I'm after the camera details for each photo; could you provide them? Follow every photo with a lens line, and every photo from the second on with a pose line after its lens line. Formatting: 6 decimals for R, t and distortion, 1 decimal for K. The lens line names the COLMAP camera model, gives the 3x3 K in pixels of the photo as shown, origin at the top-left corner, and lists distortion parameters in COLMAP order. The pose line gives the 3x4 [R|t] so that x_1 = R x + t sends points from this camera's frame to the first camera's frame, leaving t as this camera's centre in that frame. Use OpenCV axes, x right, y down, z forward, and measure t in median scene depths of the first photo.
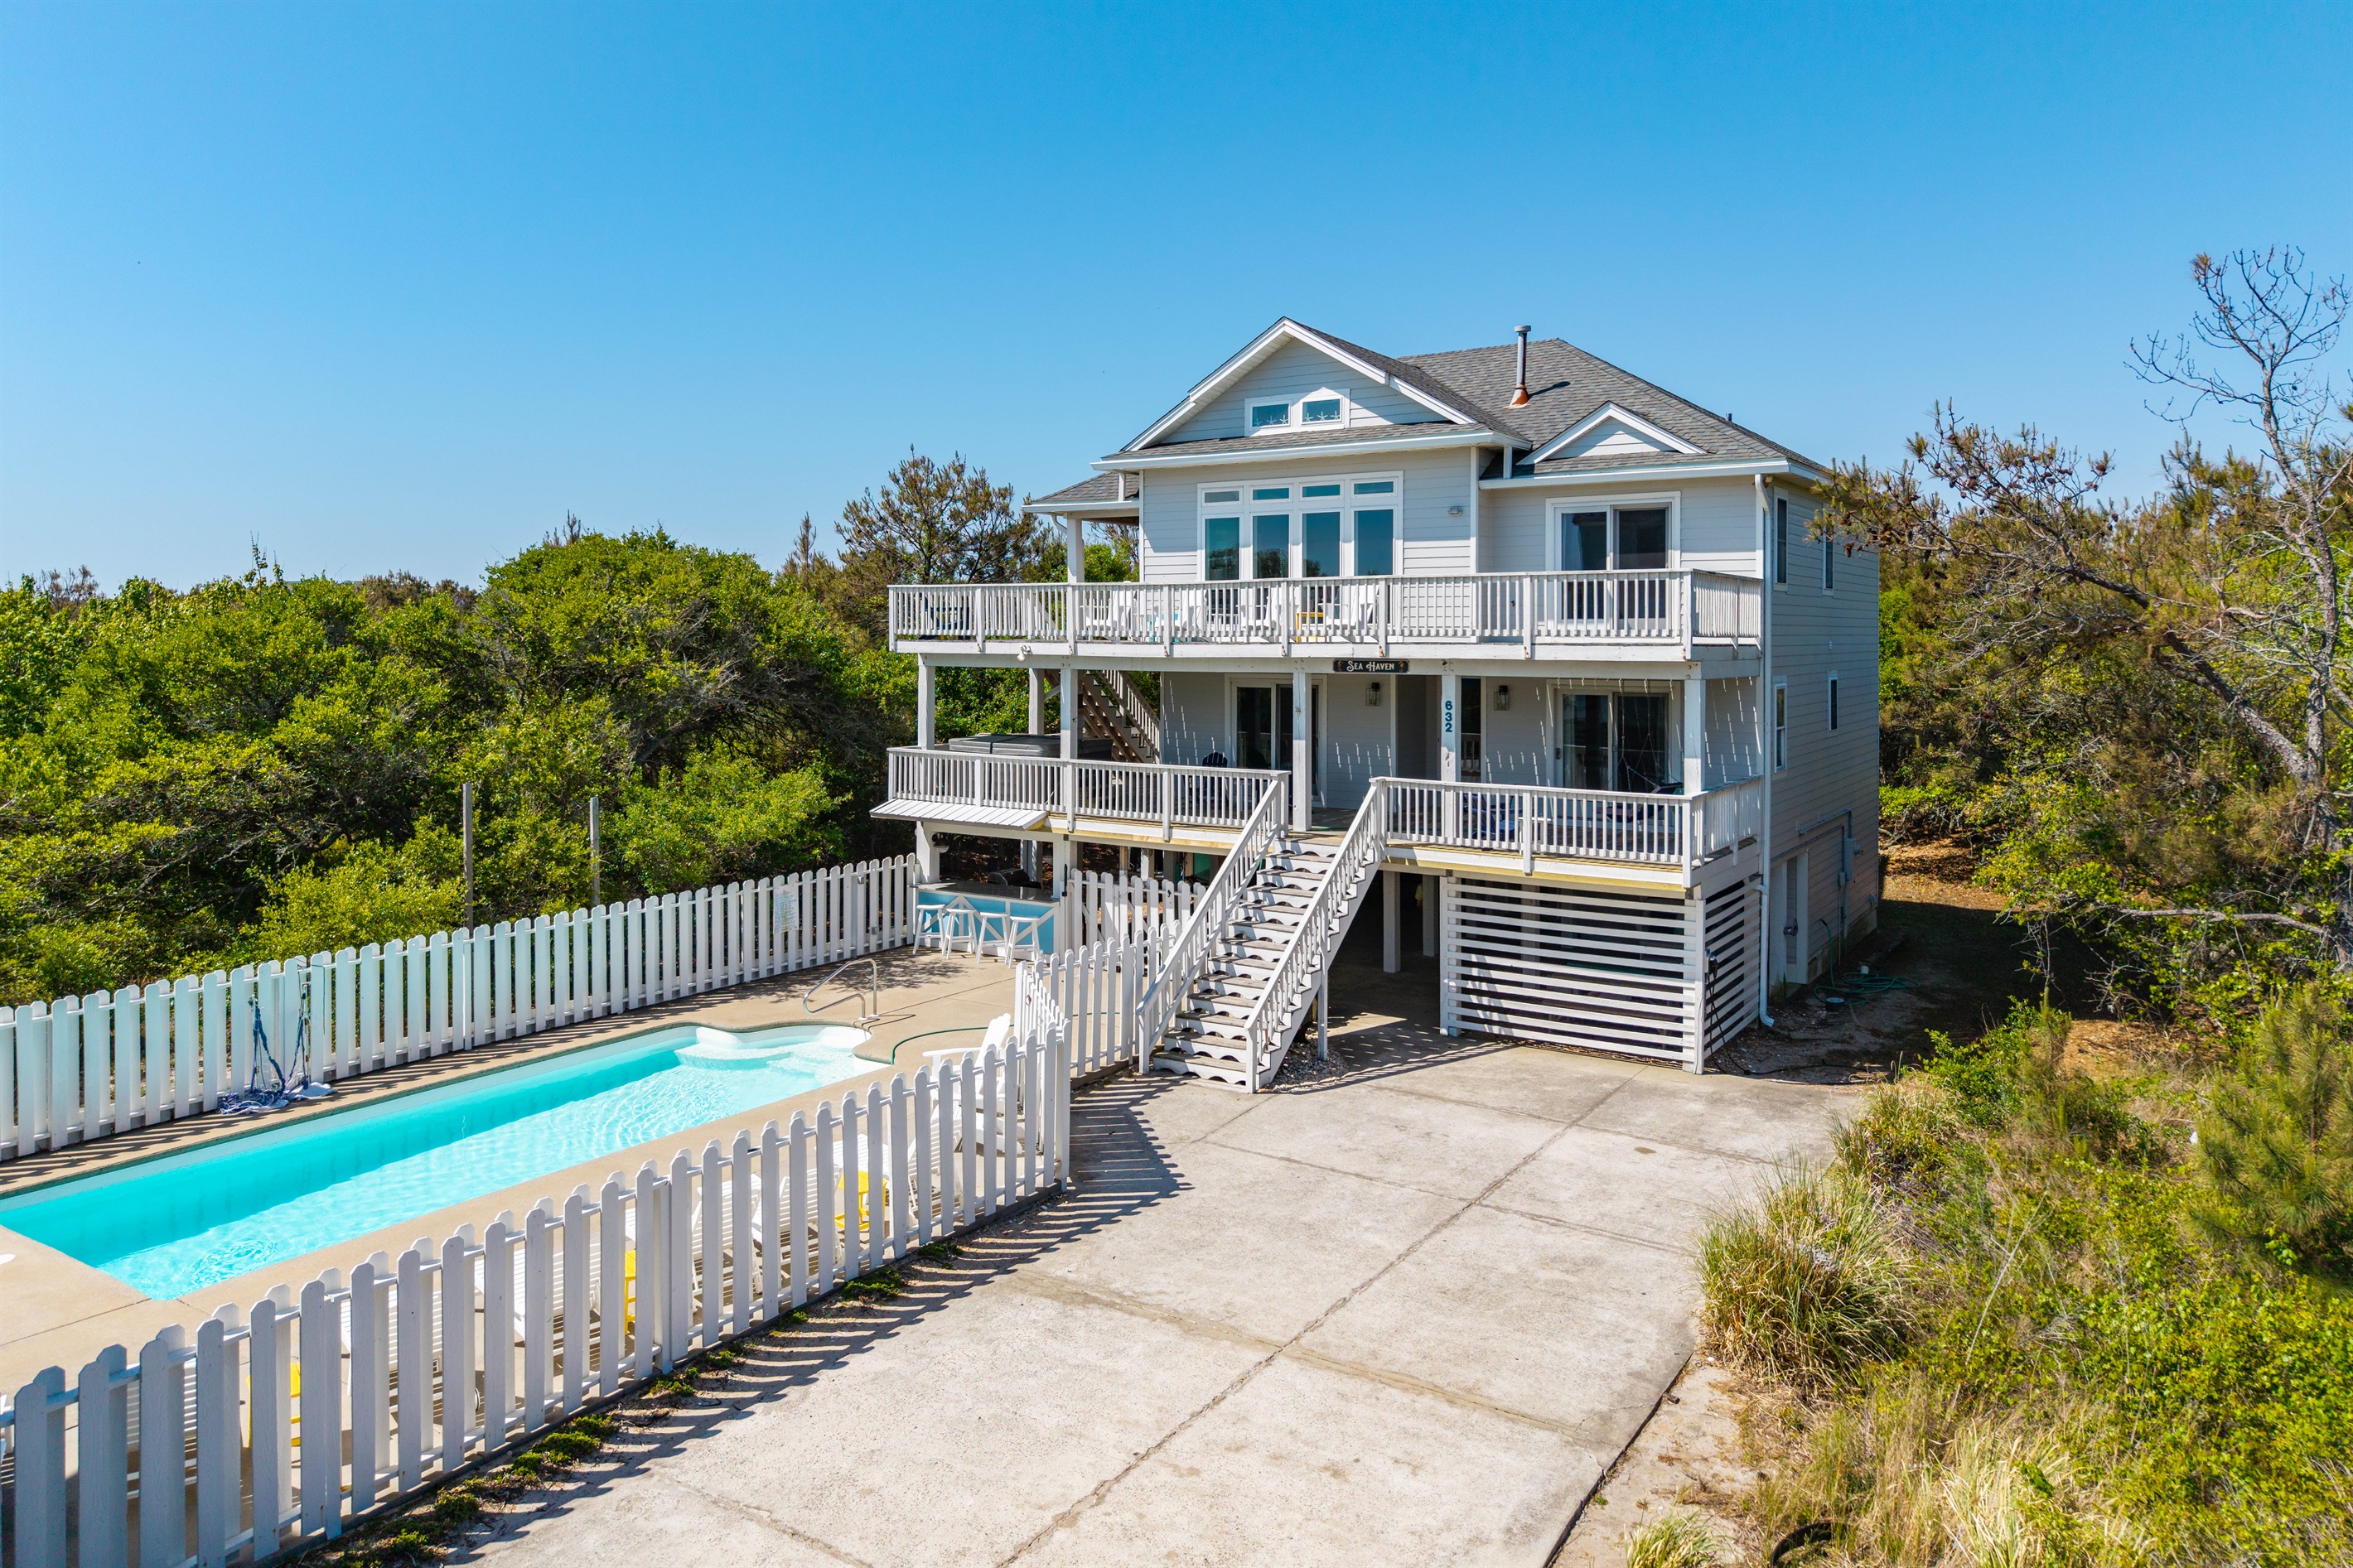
lens RADIAL K [[1558.8, 0, 1179.8], [0, 1558.8, 650.2], [0, 0, 1]] dist [0.000770, -0.004990]
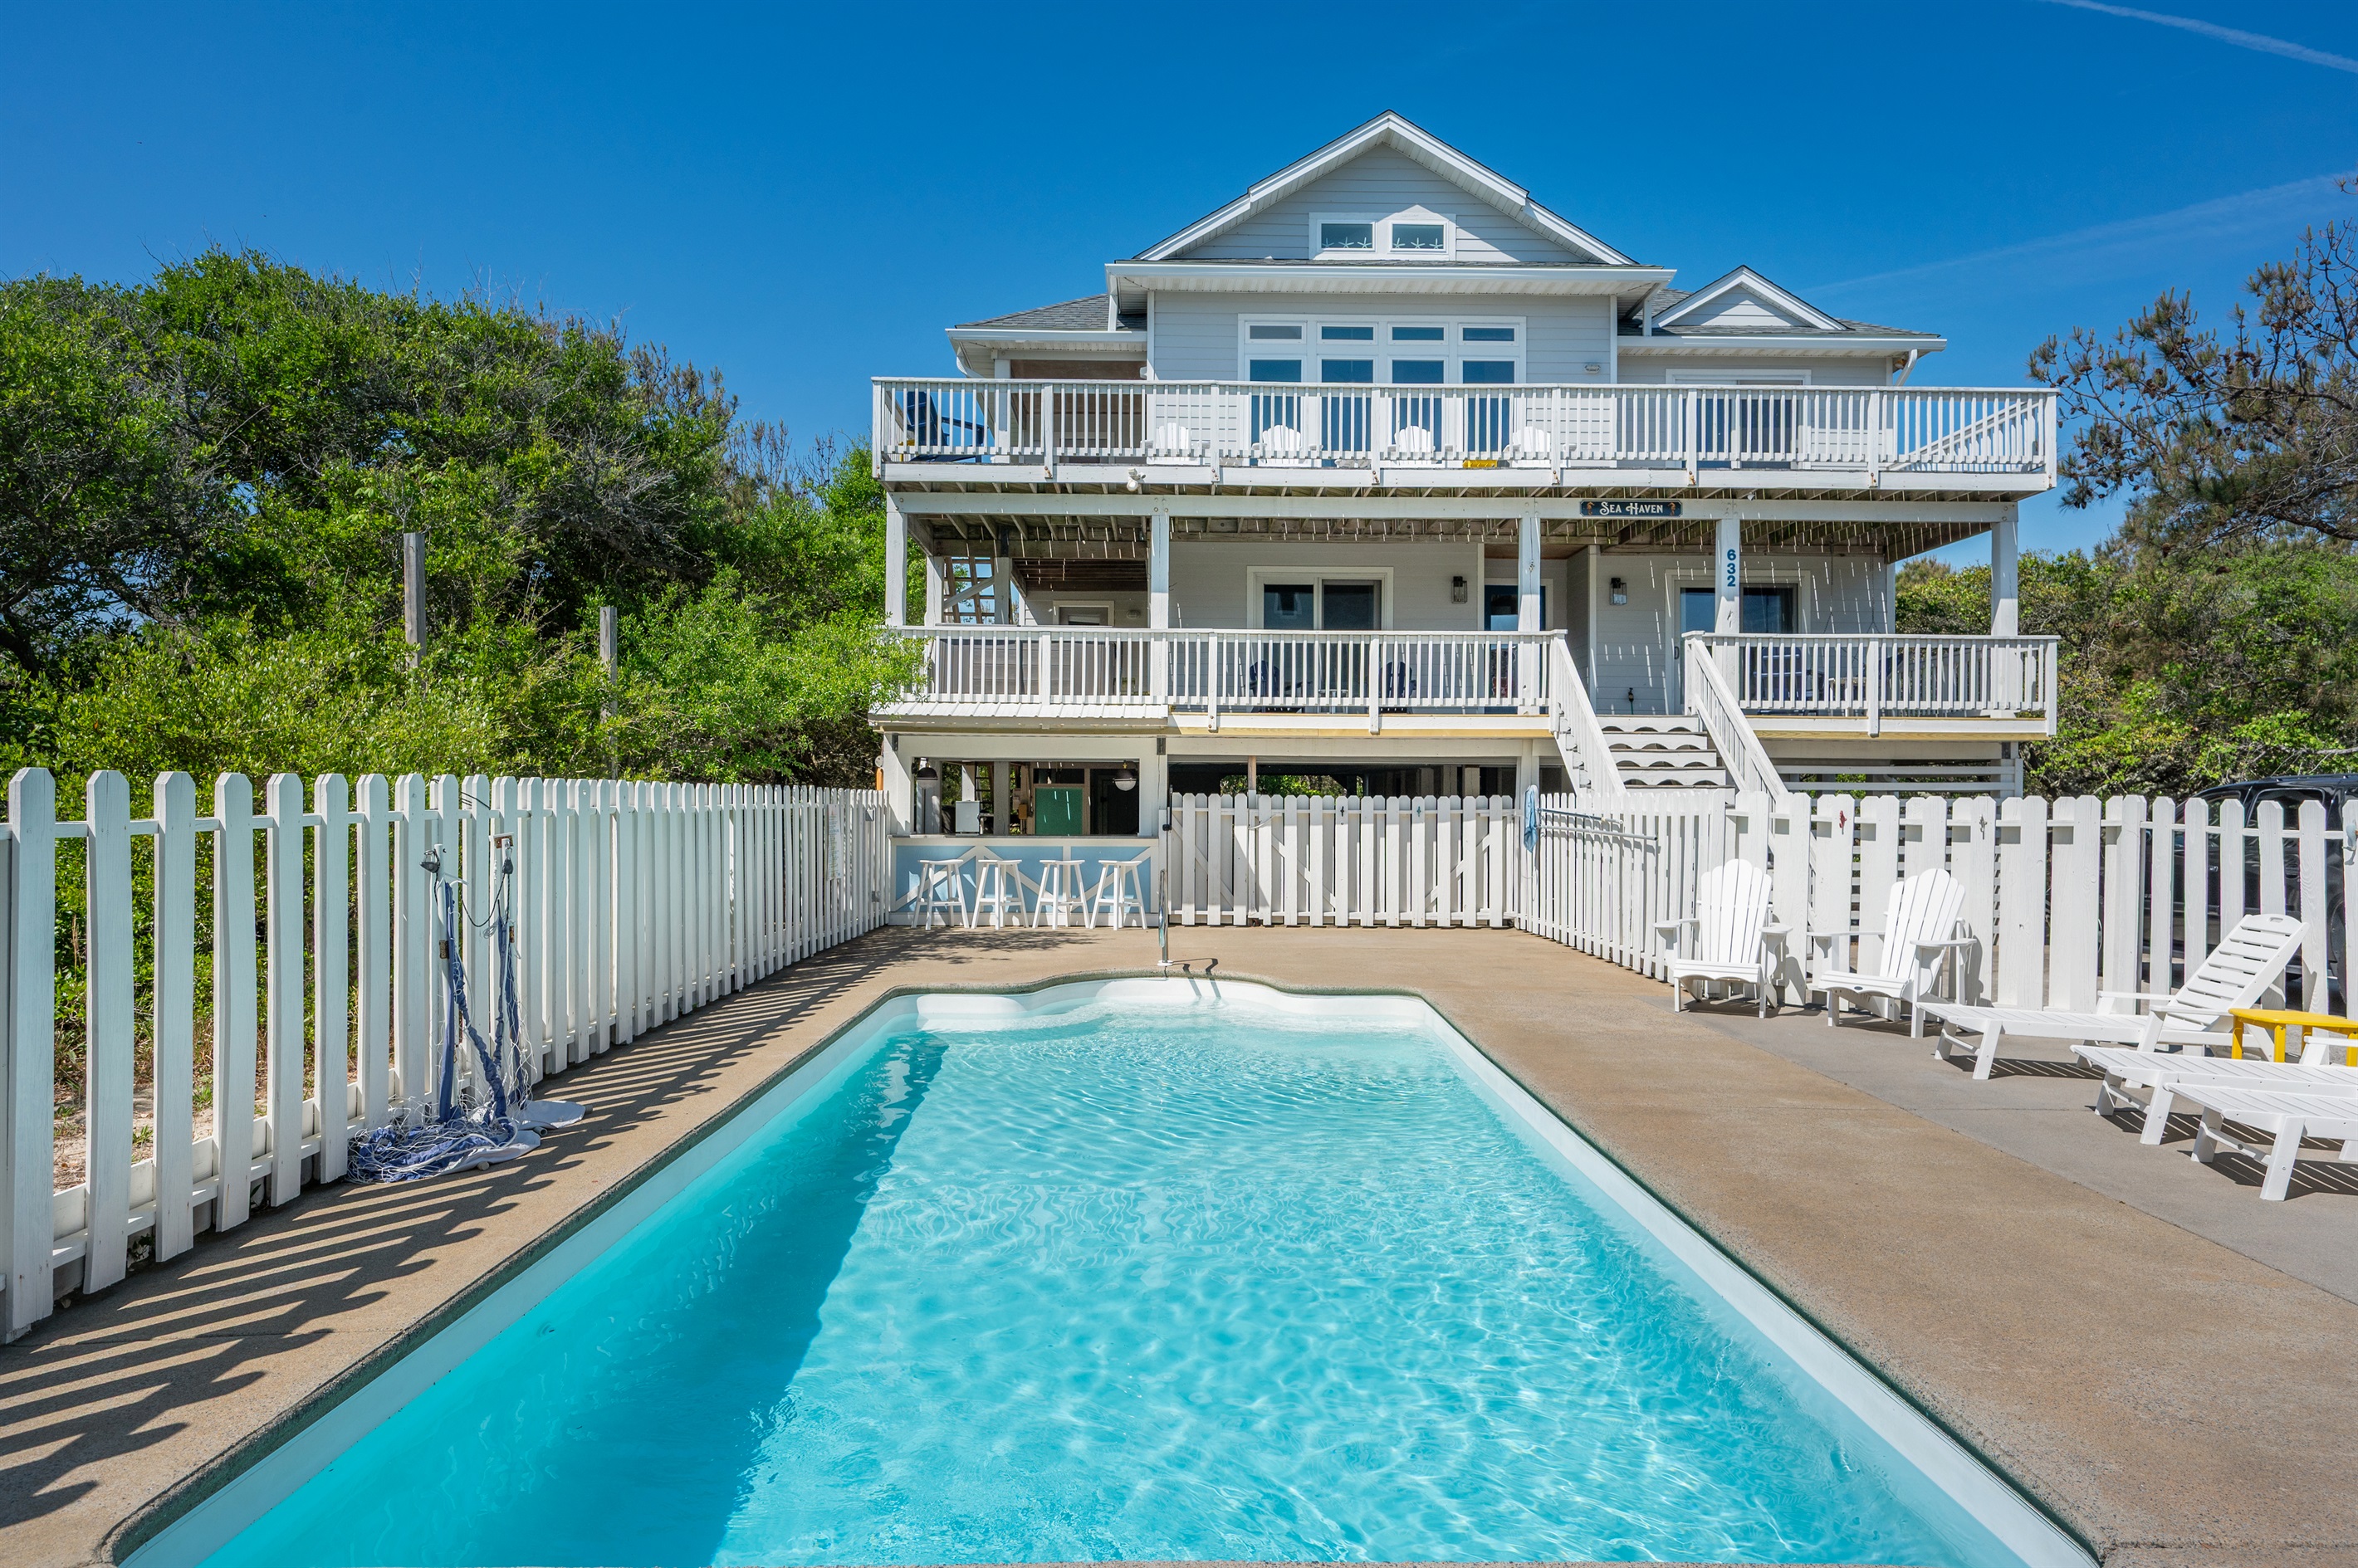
lens RADIAL K [[1465.7, 0, 1181.9], [0, 1465.7, 782.6], [0, 0, 1]] dist [-0.002325, -0.001085]
pose [[0.836173, 0.007410, 0.548416, -0.433917], [-0.000905, 0.999926, -0.012130, 0.143133], [-0.548465, 0.009646, 0.836118, 0.428147]]
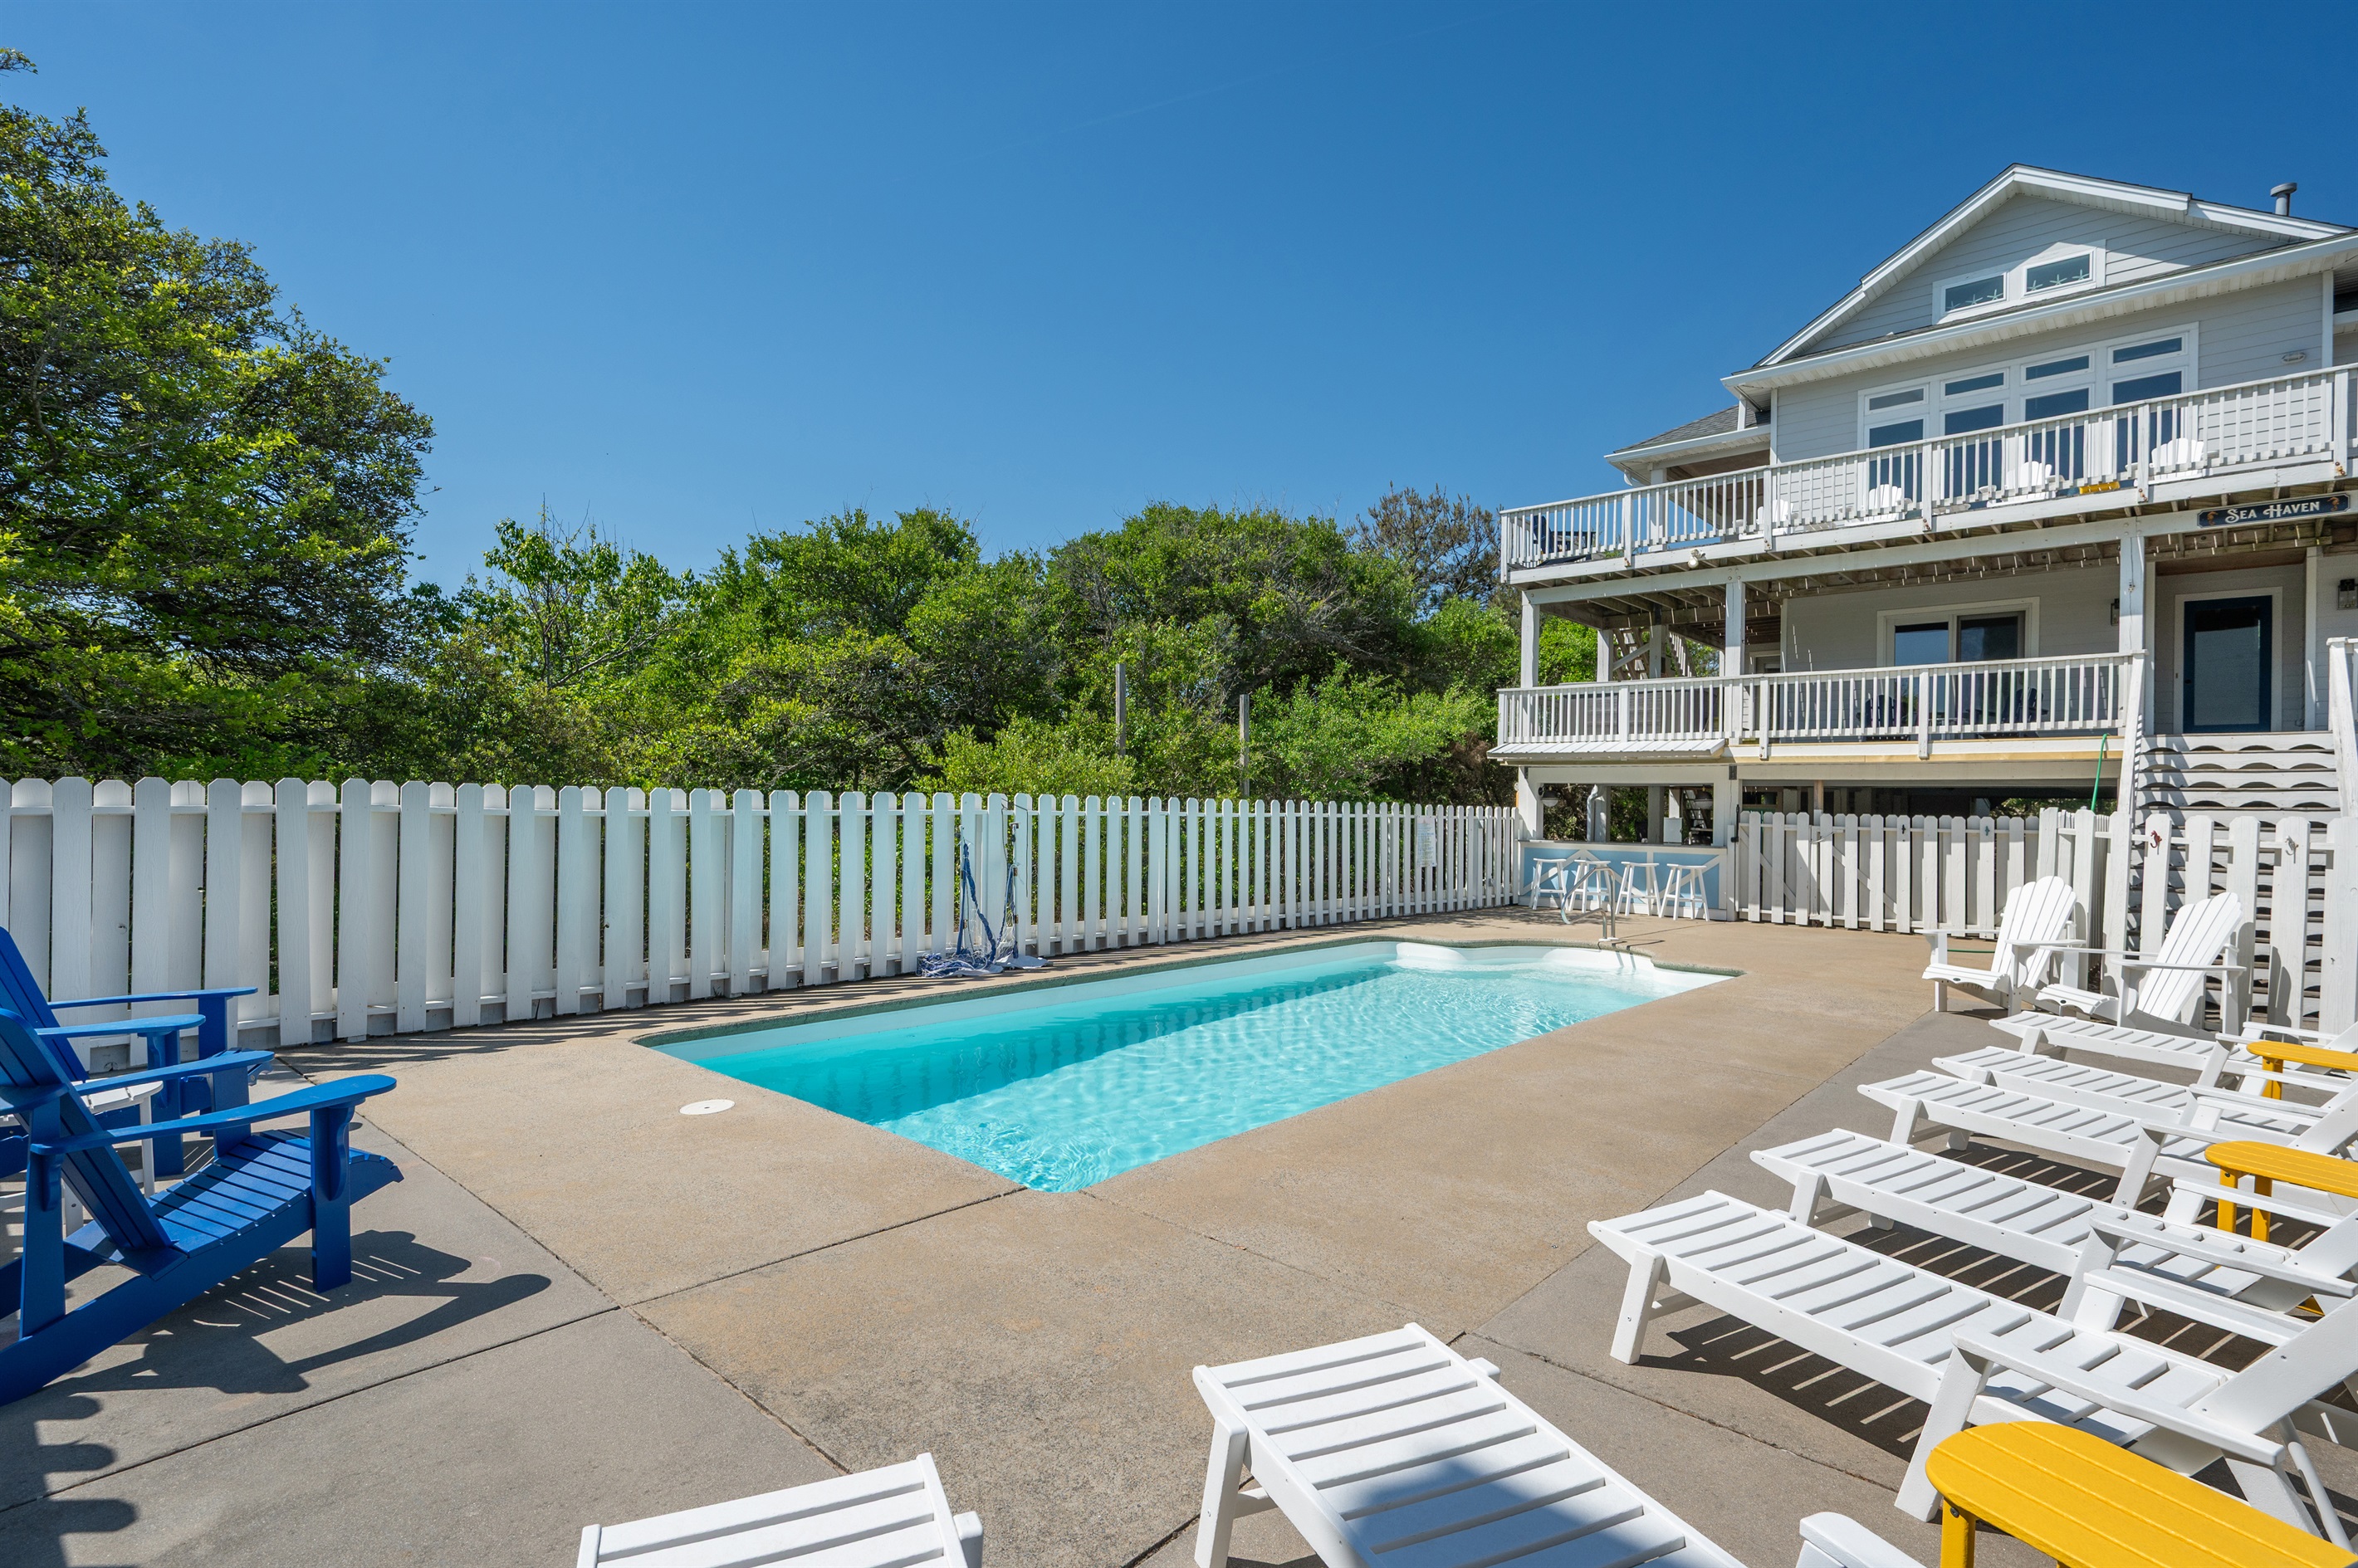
lens RADIAL K [[1140.4, 0, 1186.4], [0, 1140.4, 801.0], [0, 0, 1]] dist [0.001525, -0.000069]
pose [[0.986031, 0.013640, -0.166000, -0.267489], [-0.015346, 0.999842, -0.008999, 0.144451], [0.165851, 0.011421, 0.986085, 0.318098]]
